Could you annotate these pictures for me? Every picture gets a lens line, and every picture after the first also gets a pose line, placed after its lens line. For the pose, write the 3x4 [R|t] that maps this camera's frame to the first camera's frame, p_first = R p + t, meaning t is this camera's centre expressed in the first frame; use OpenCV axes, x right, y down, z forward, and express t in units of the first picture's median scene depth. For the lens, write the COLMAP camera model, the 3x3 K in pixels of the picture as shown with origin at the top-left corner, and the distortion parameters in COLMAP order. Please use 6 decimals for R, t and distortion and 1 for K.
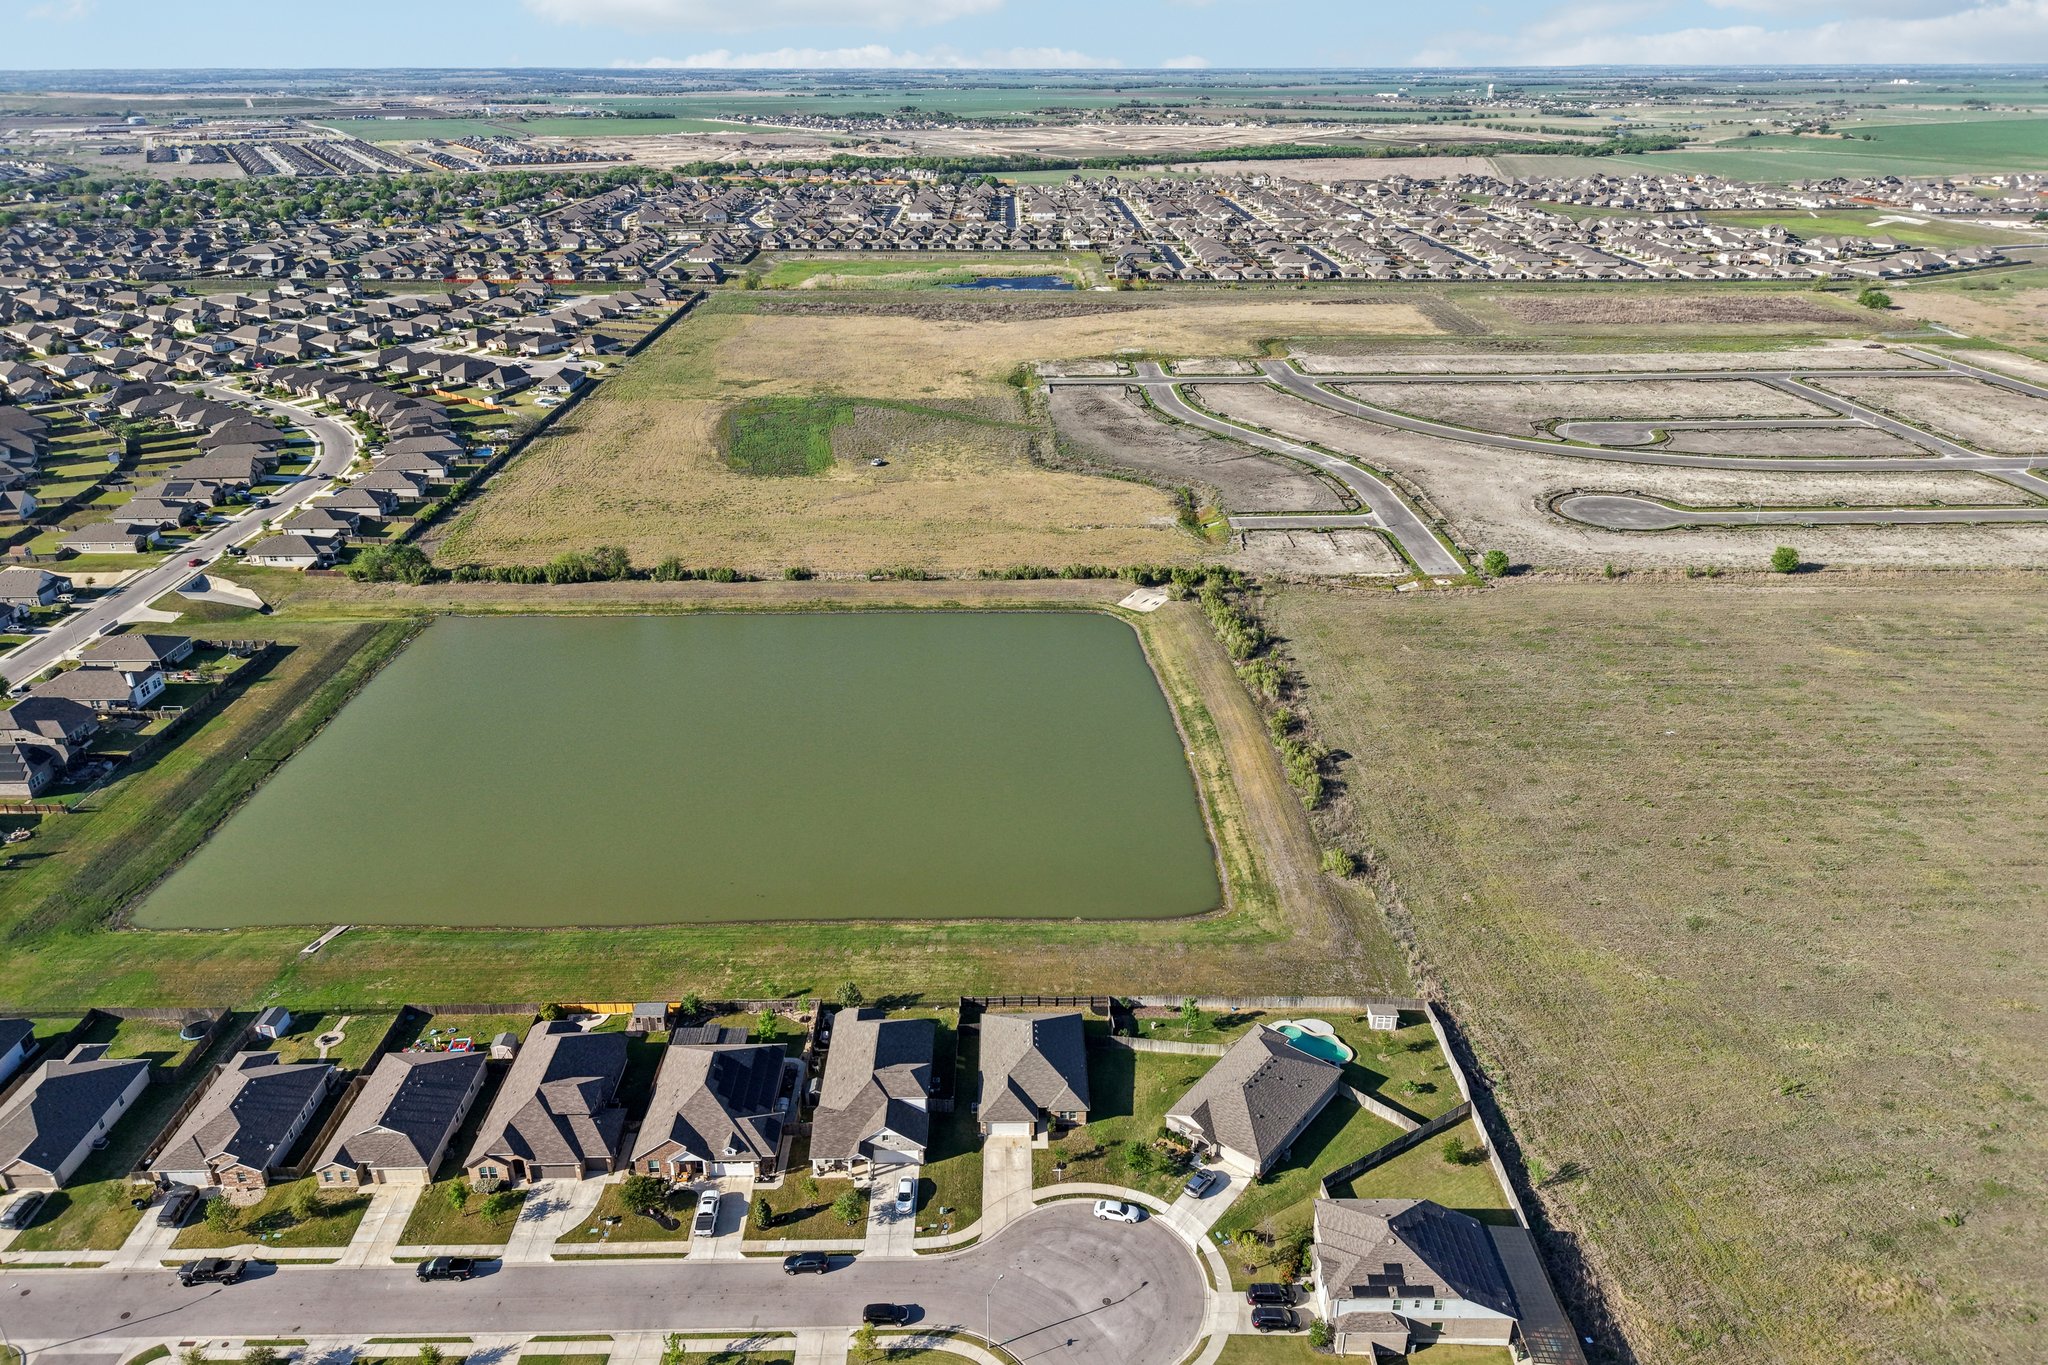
lens RADIAL K [[1384.2, 0, 1012.1], [0, 1384.2, 692.5], [0, 0, 1]] dist [0.059225, -0.072264]
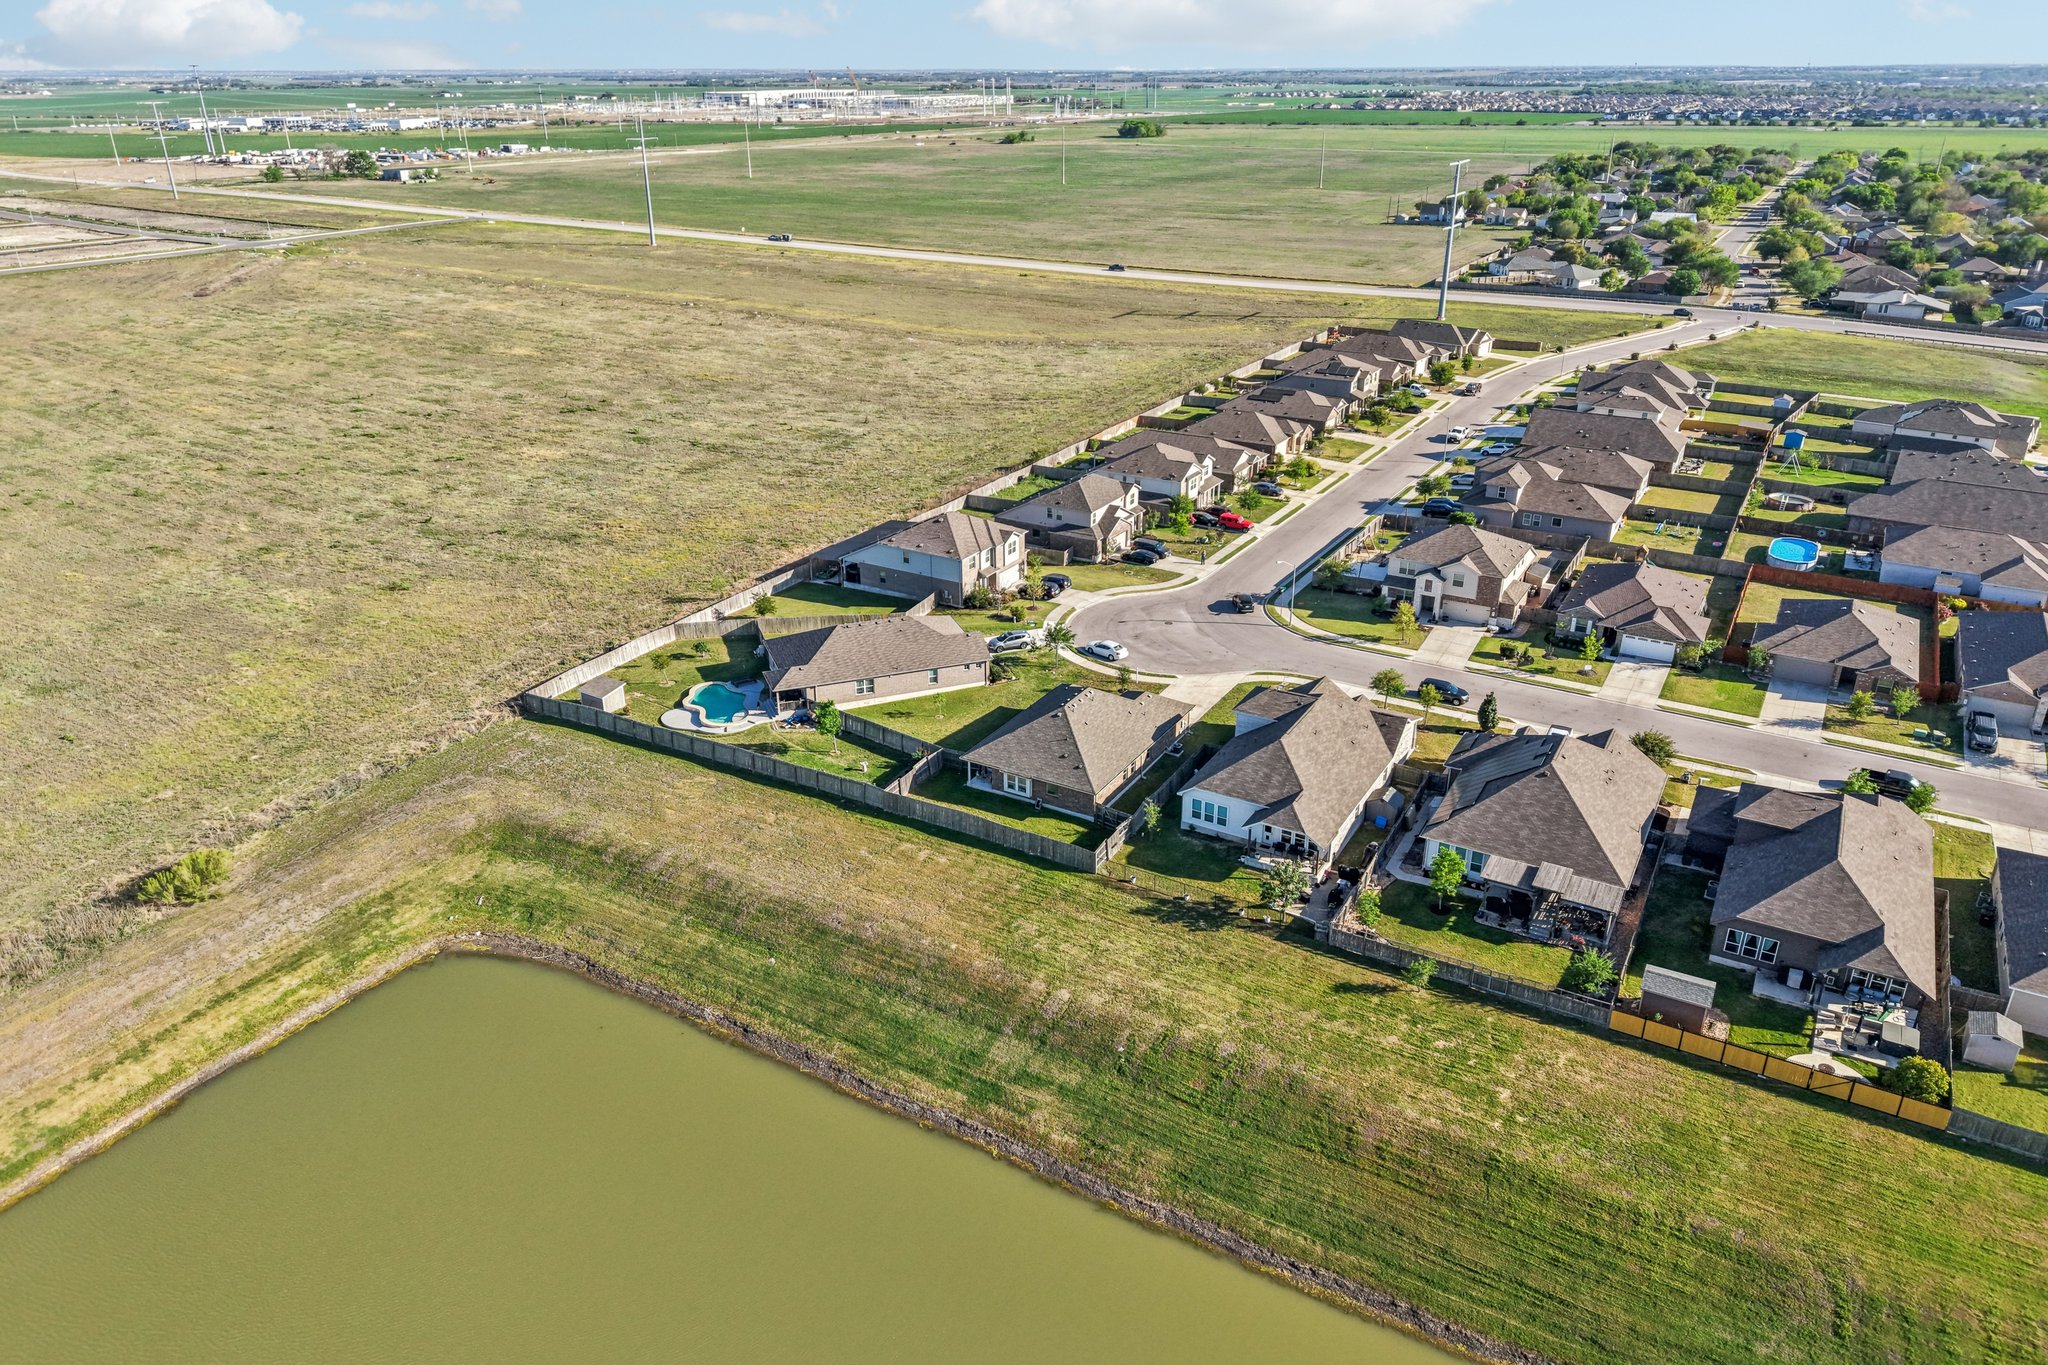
lens RADIAL K [[1386.2, 0, 1029.7], [0, 1386.2, 682.4], [0, 0, 1]] dist [0.031873, -0.035205]
pose [[-0.862766, -0.196995, 0.465647, -0.170935], [0.217334, 0.687050, 0.693346, -0.147201], [-0.456508, 0.699396, -0.549950, 0.822060]]
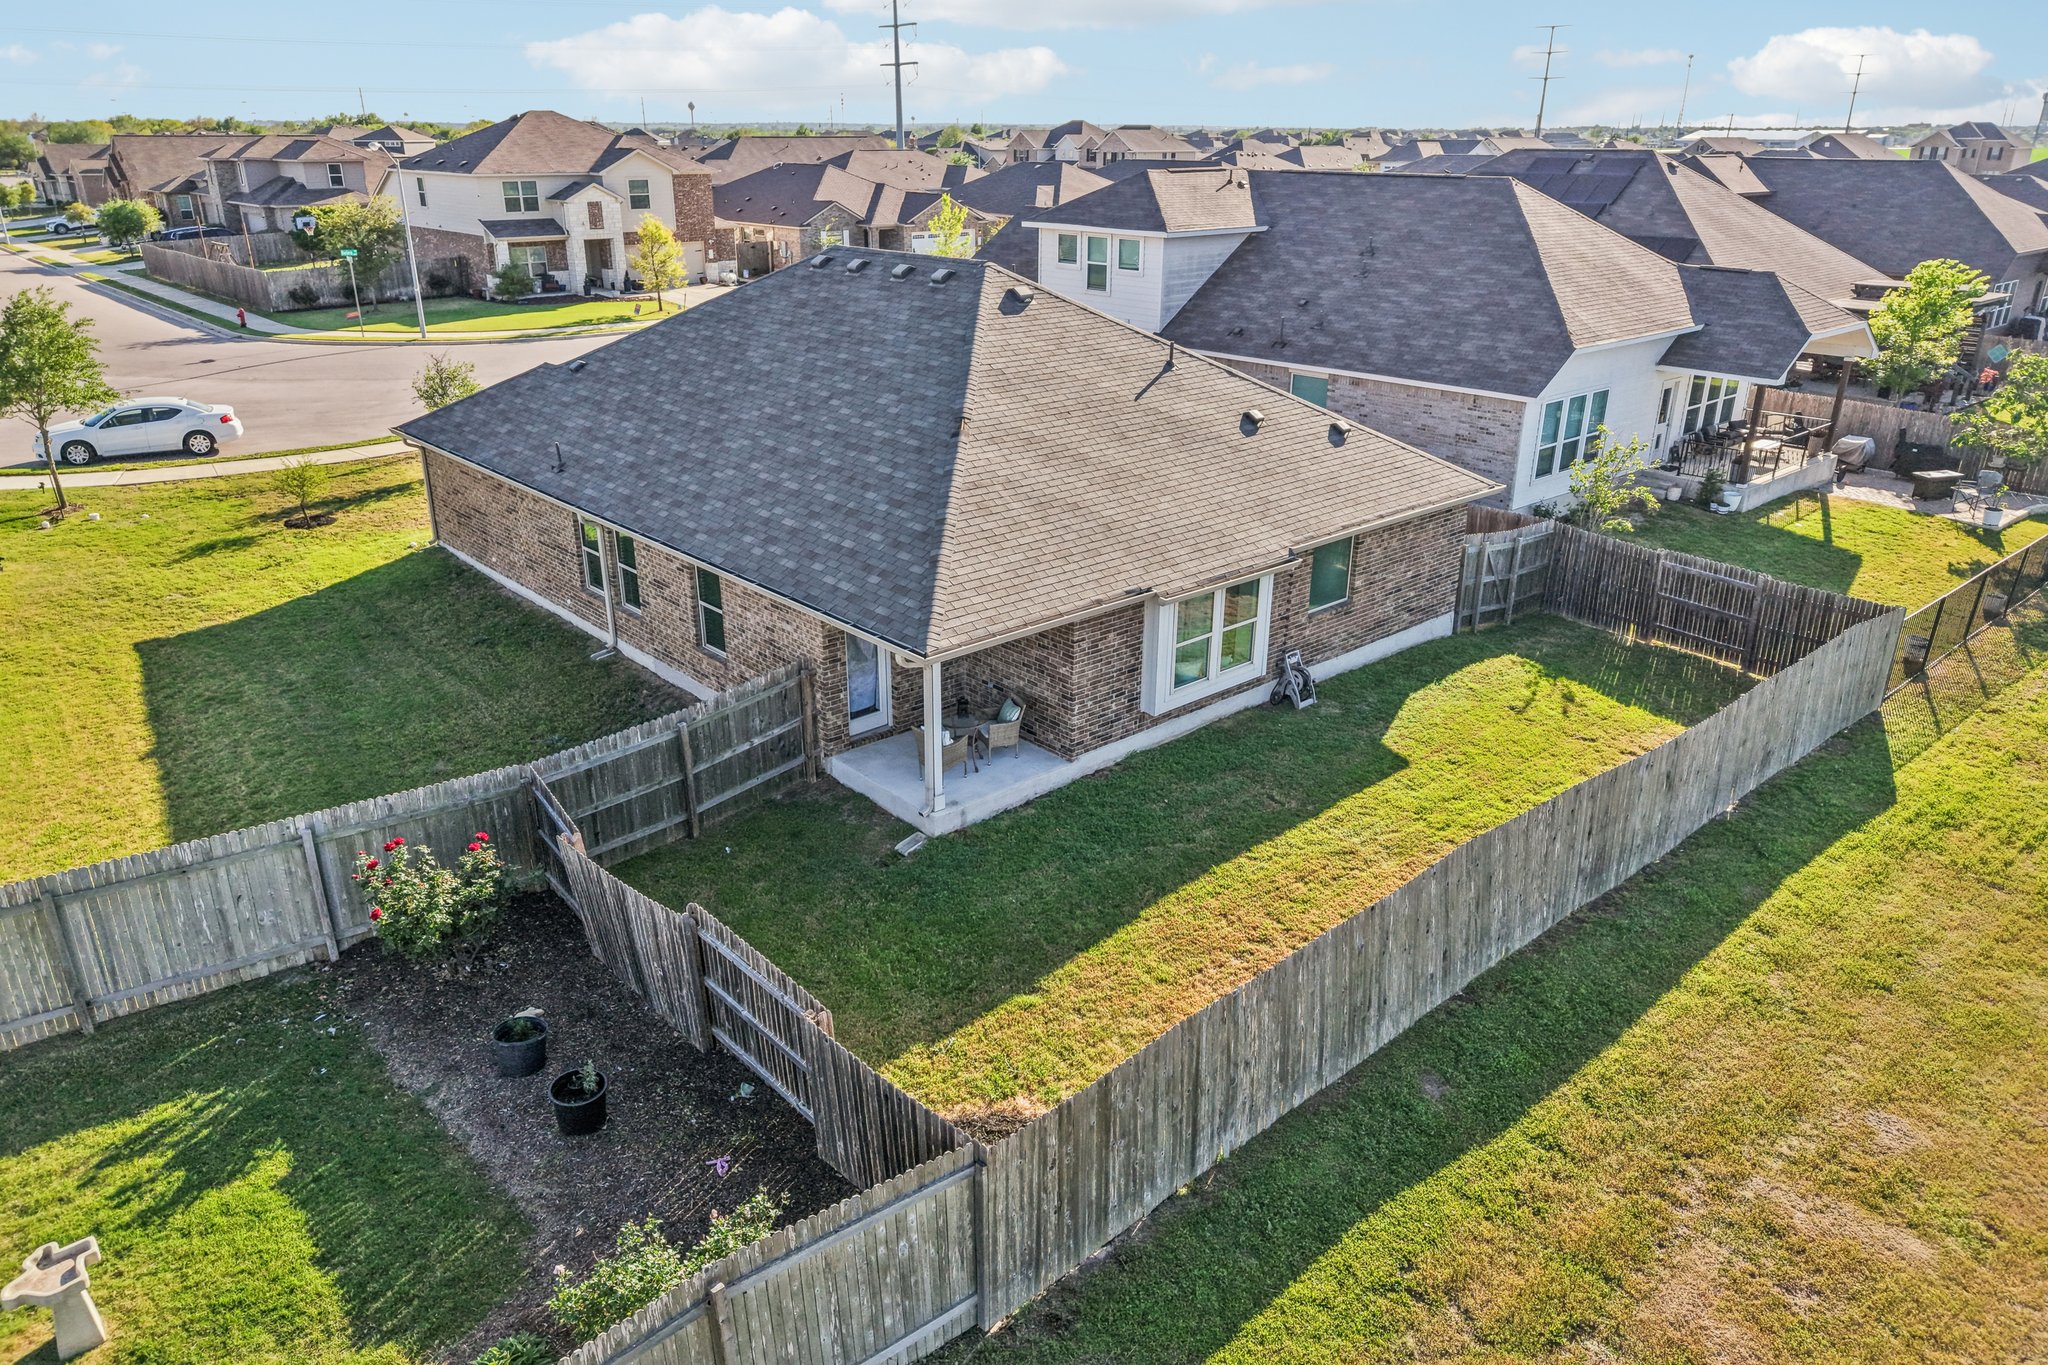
lens RADIAL K [[1409.6, 0, 1036.7], [0, 1409.6, 596.6], [0, 0, 1]] dist [0.038721, -0.044374]
pose [[-0.740940, 0.213853, -0.636611, 0.064440], [-0.278803, 0.764443, 0.581288, 0.106956], [0.610964, 0.608189, -0.506784, 0.655146]]
